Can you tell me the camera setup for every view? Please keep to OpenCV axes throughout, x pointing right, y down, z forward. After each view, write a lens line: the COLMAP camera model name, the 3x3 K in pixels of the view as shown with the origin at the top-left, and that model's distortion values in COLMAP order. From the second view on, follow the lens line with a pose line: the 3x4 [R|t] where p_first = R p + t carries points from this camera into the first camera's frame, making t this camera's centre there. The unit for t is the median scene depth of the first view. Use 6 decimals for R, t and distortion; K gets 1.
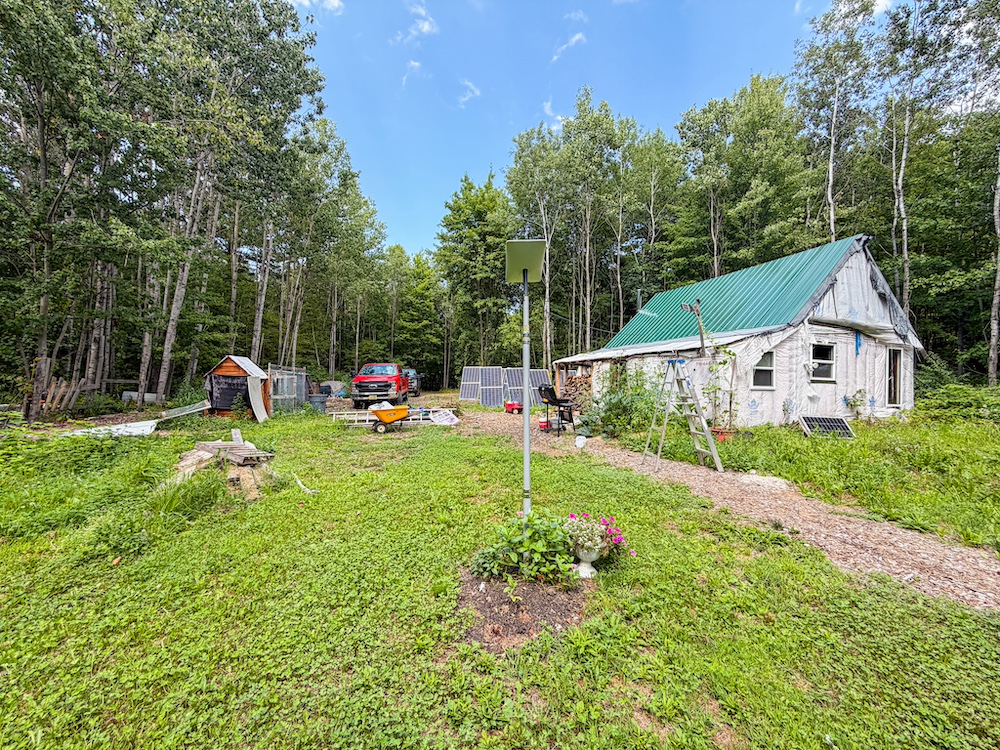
lens RADIAL K [[397.5, 0, 500.0], [0, 397.5, 375.0], [0, 0, 1]] dist [-0.000009, 0.003743]
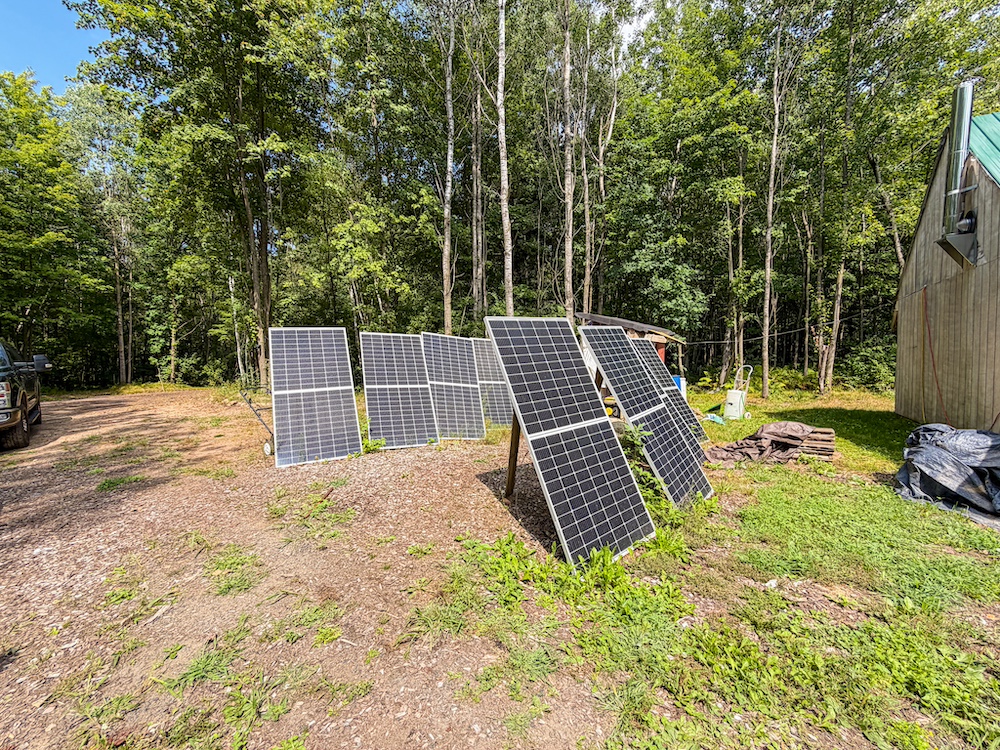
lens RADIAL K [[397.5, 0, 500.0], [0, 397.5, 375.0], [0, 0, 1]] dist [-0.000009, 0.003743]
pose [[0.796759, -0.056008, 0.601696, -0.050925], [0.020327, 0.997616, 0.065945, 0.001123], [-0.603955, -0.040312, 0.795998, 0.249190]]
